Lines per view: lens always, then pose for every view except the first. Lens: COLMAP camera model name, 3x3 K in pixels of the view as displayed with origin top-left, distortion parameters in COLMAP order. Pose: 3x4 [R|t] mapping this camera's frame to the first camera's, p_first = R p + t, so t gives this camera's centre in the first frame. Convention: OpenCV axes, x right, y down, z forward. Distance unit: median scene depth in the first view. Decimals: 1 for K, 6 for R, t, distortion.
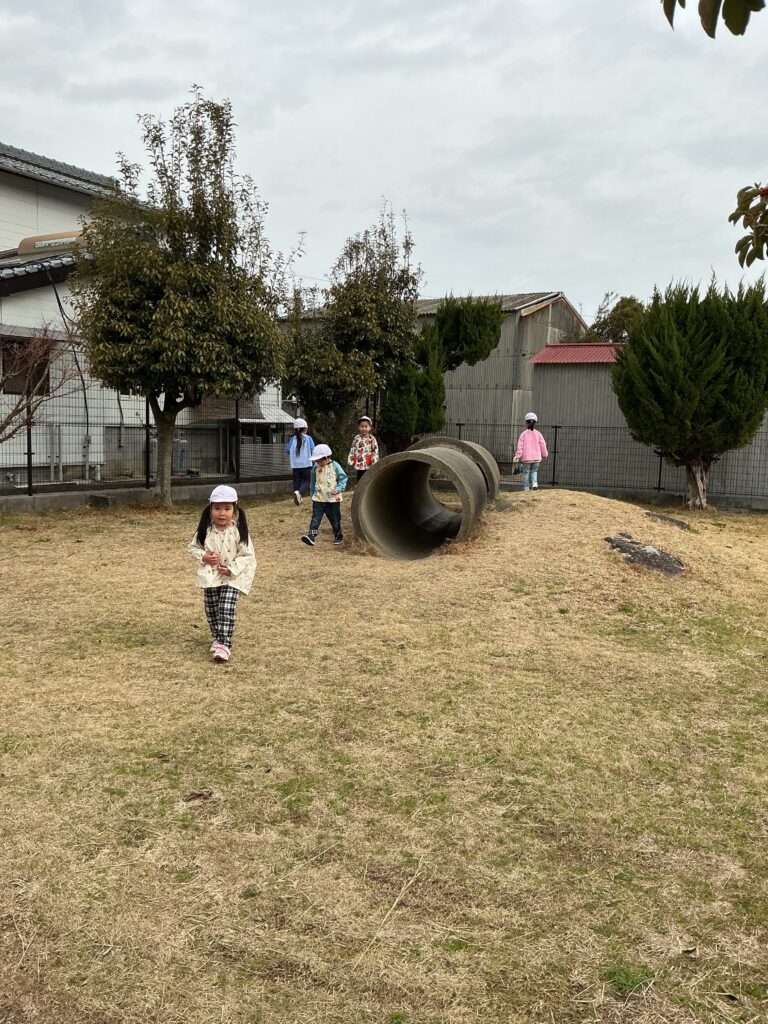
lens RADIAL K [[846.9, 0, 394.2], [0, 846.9, 517.8], [0, 0, 1]] dist [0.061157, -0.108860]
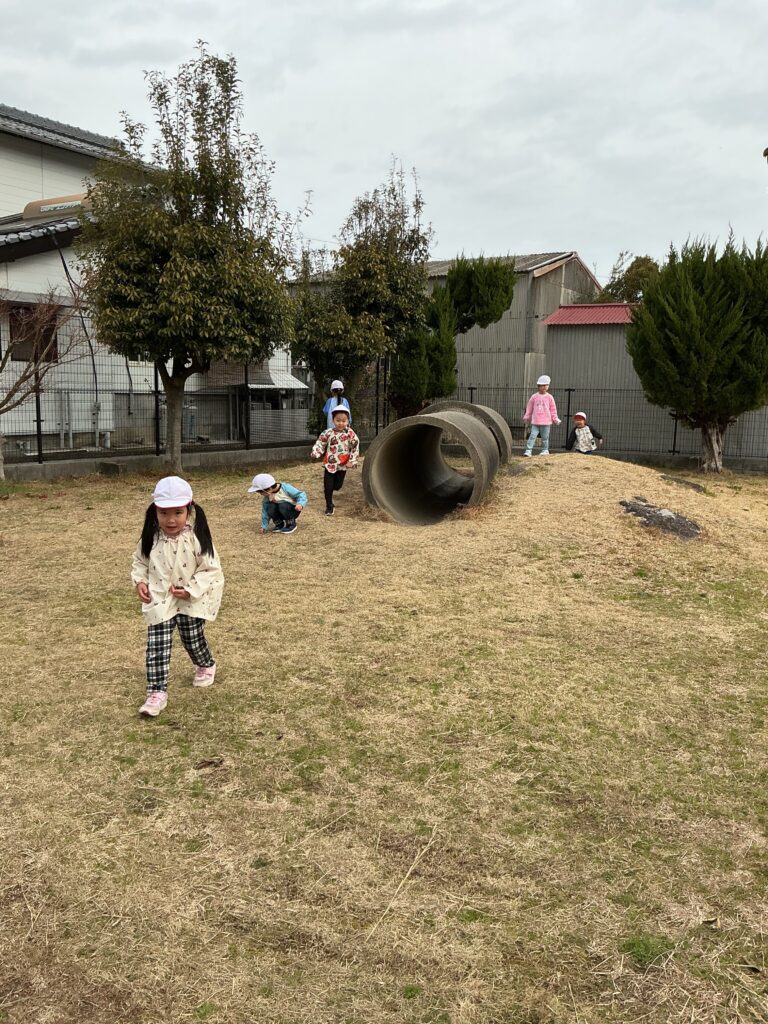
lens RADIAL K [[846.9, 0, 394.4], [0, 846.9, 517.7], [0, 0, 1]] dist [0.061157, -0.108860]
pose [[0.999883, -0.006405, -0.013869, 0.000178], [0.006952, 0.999185, 0.039750, 0.000805], [0.013603, -0.039842, 0.999113, 0.006955]]
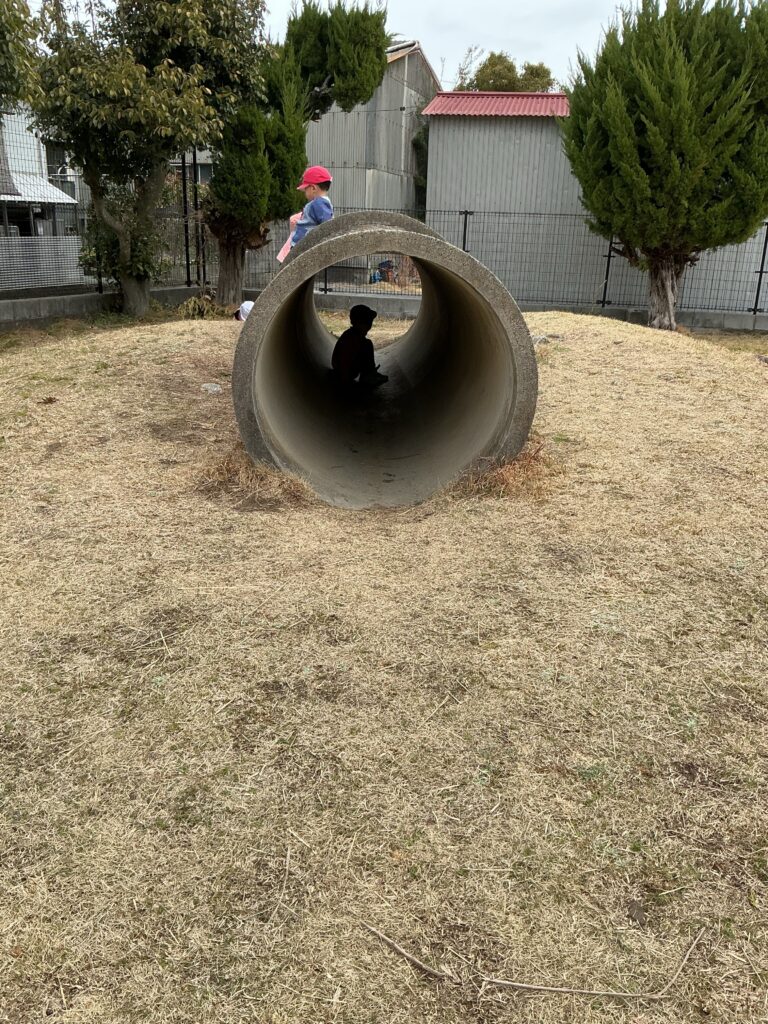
lens RADIAL K [[846.9, 0, 390.0], [0, 846.9, 508.4], [0, 0, 1]] dist [0.061157, -0.108860]
pose [[0.976152, -0.061087, 0.208316, -0.042474], [0.016403, 0.977604, 0.209813, -0.023474], [-0.216467, -0.201392, 0.955292, 0.396491]]
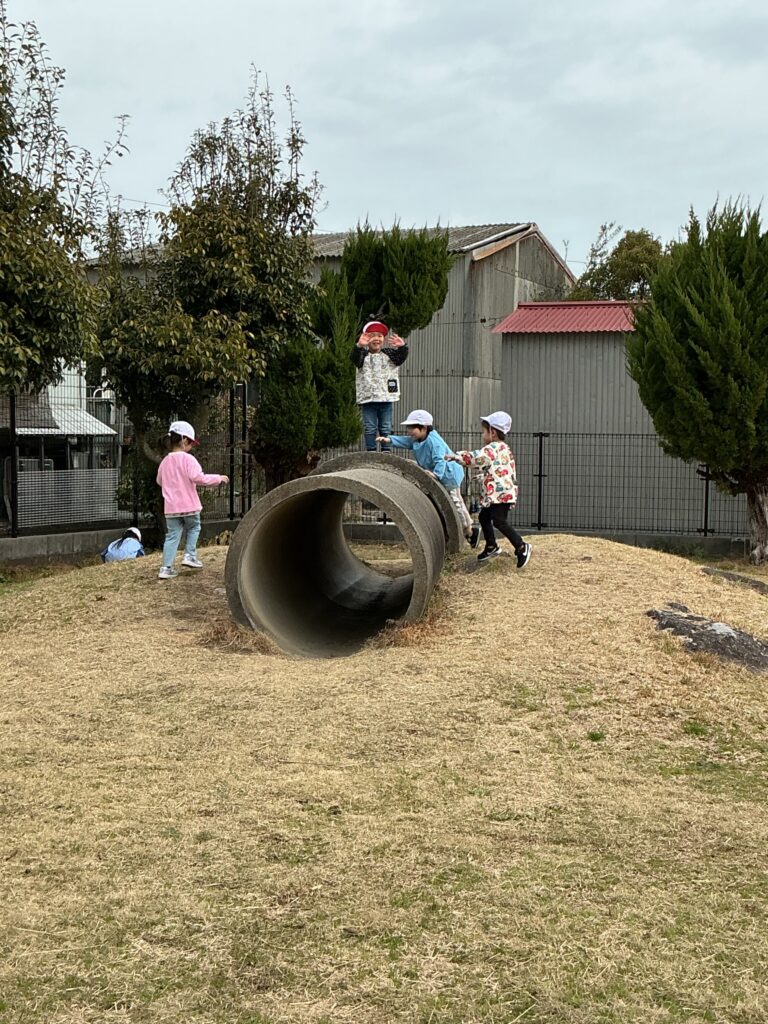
lens RADIAL K [[1371.3, 0, 411.4], [0, 1371.3, 517.3], [0, 0, 1]] dist [0.041030, 0.000000]
pose [[0.994114, -0.020606, 0.106357, -0.014776], [0.025983, 0.998440, -0.049428, 0.000304], [-0.105172, 0.051900, 0.993099, 0.024786]]
